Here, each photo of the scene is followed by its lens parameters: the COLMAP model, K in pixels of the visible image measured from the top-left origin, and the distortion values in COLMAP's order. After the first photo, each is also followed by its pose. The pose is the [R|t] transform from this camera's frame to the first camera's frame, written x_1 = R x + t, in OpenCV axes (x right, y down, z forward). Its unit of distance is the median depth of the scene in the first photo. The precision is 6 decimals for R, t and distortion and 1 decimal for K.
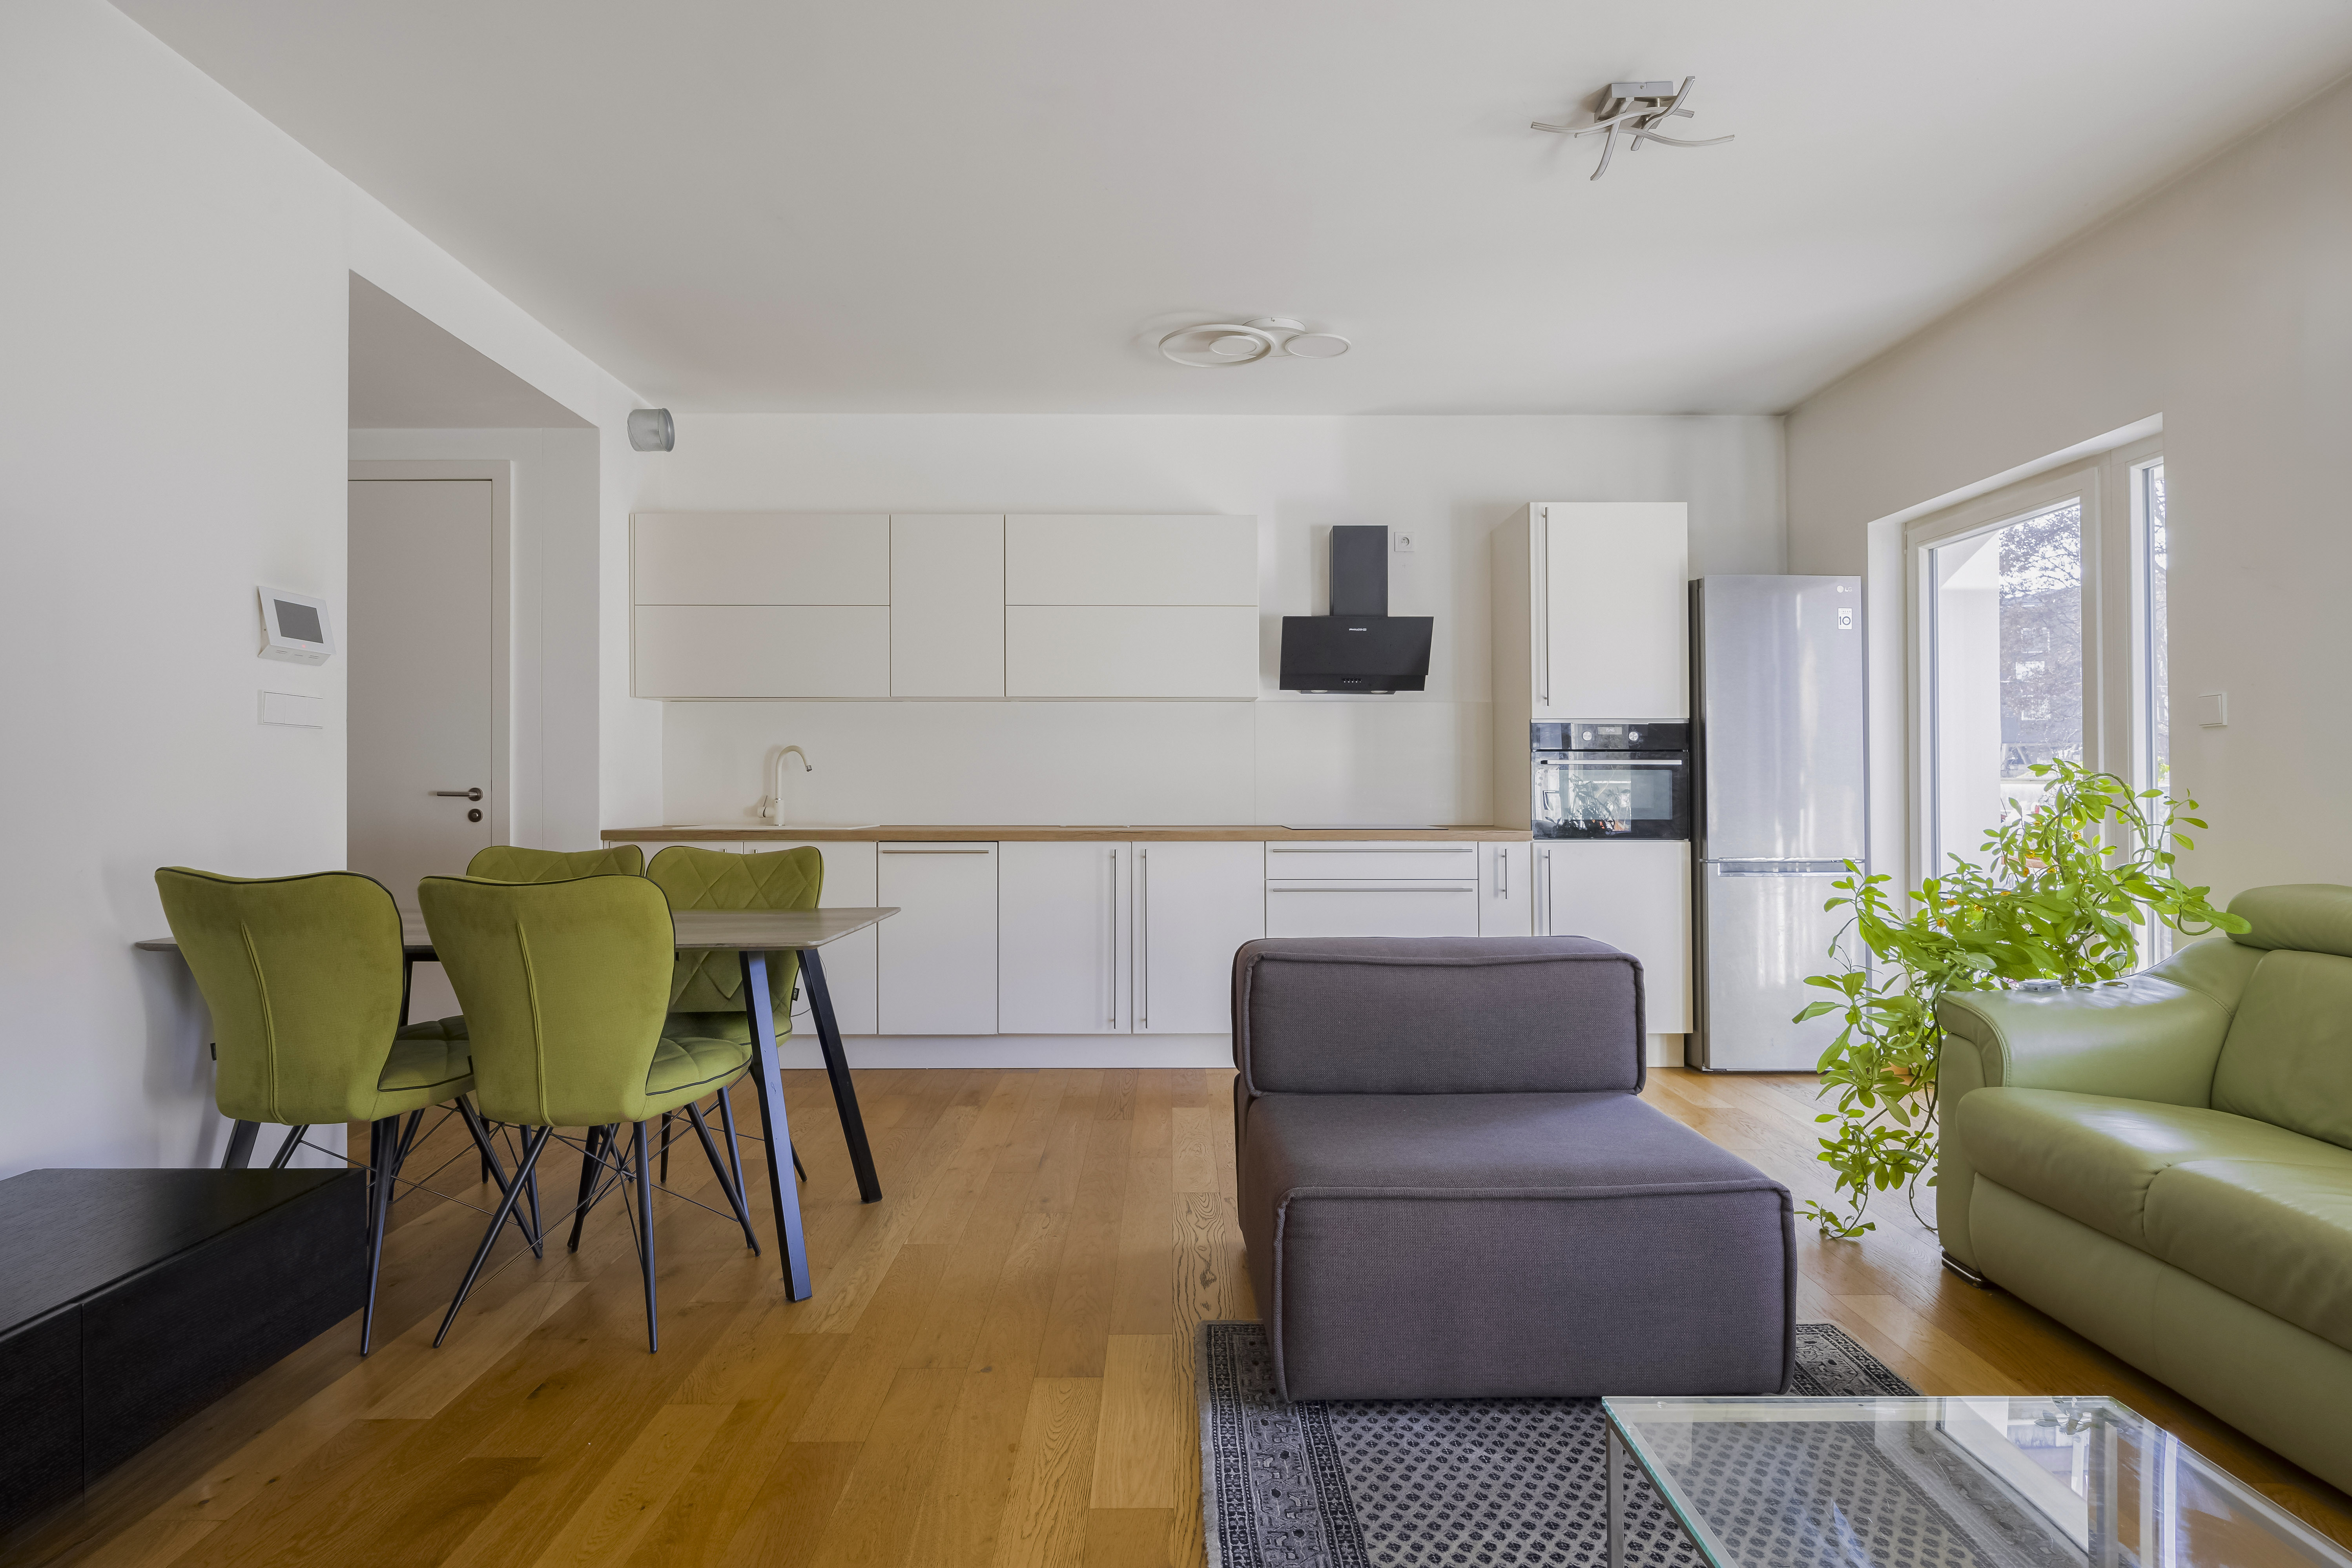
lens RADIAL K [[1297.8, 0, 1176.7], [0, 1297.8, 772.2], [0, 0, 1]] dist [0.001228, -0.000446]
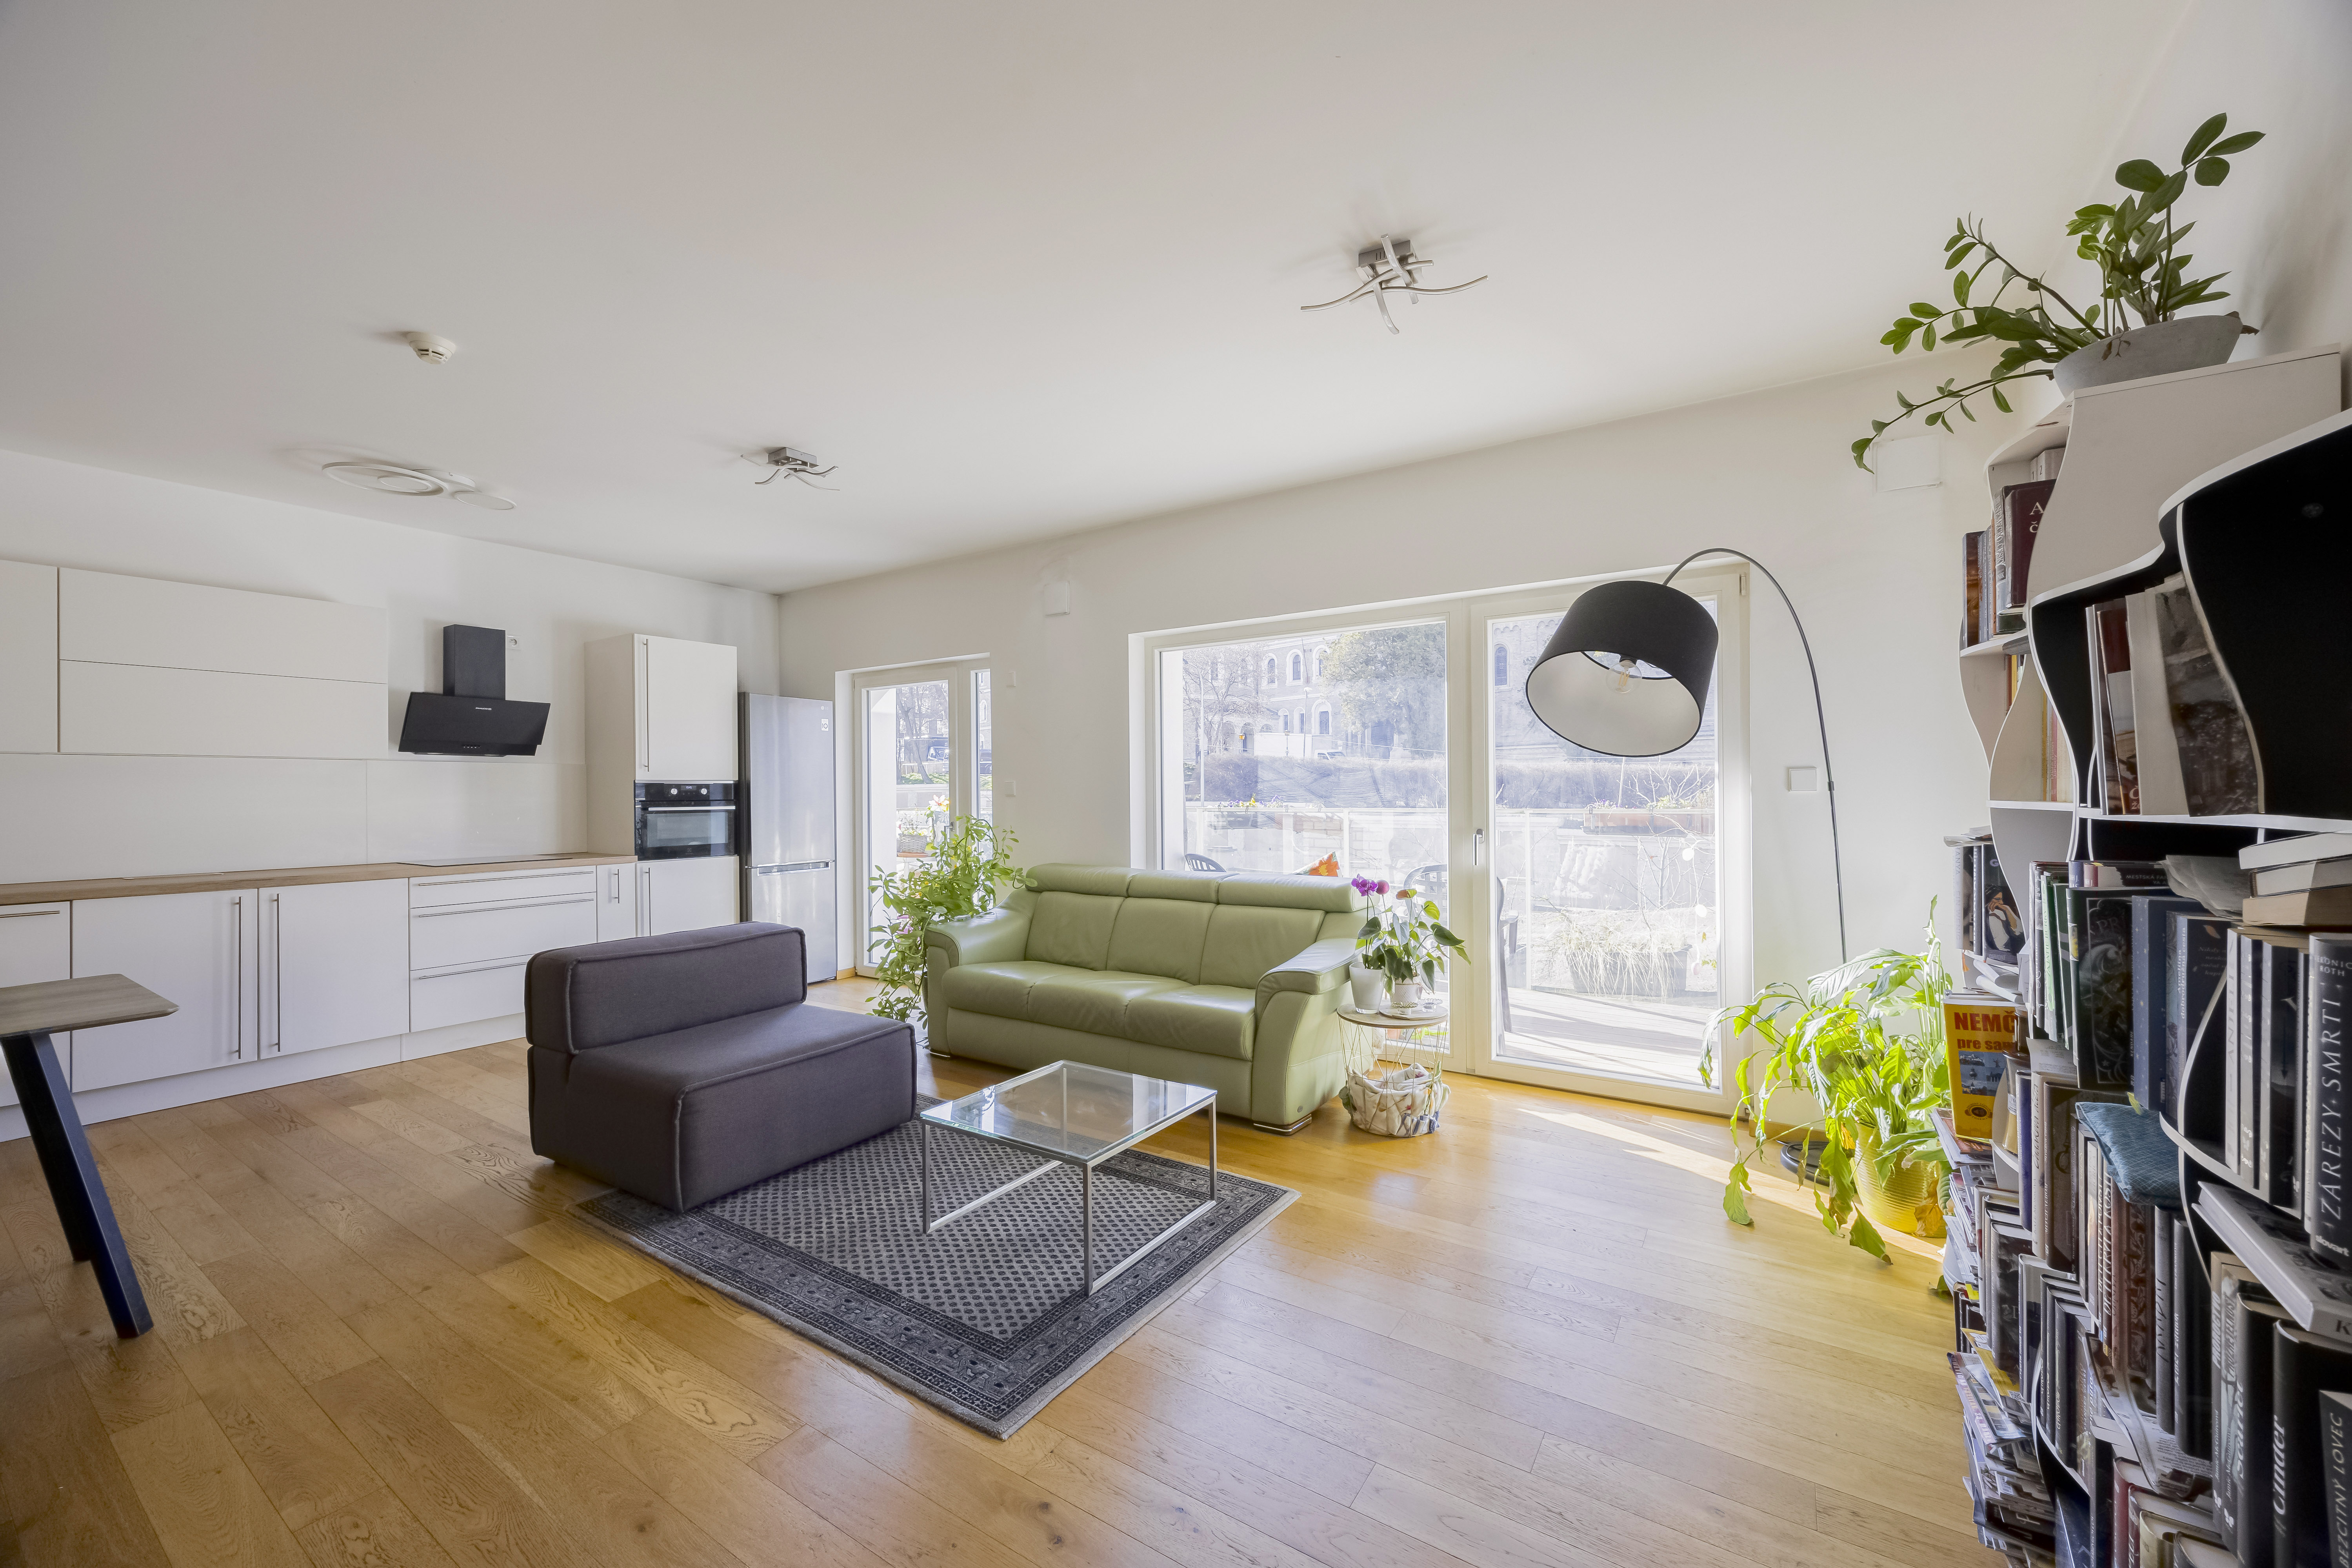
lens RADIAL K [[924.4, 0, 1176.0], [0, 924.4, 784.0], [0, 0, 1]] dist [0.001059, 0.000201]
pose [[0.561332, -0.000793, 0.827590, -0.289161], [-0.000264, 0.999999, 0.001138, -0.043010], [-0.827591, -0.000857, 0.561332, -0.117663]]
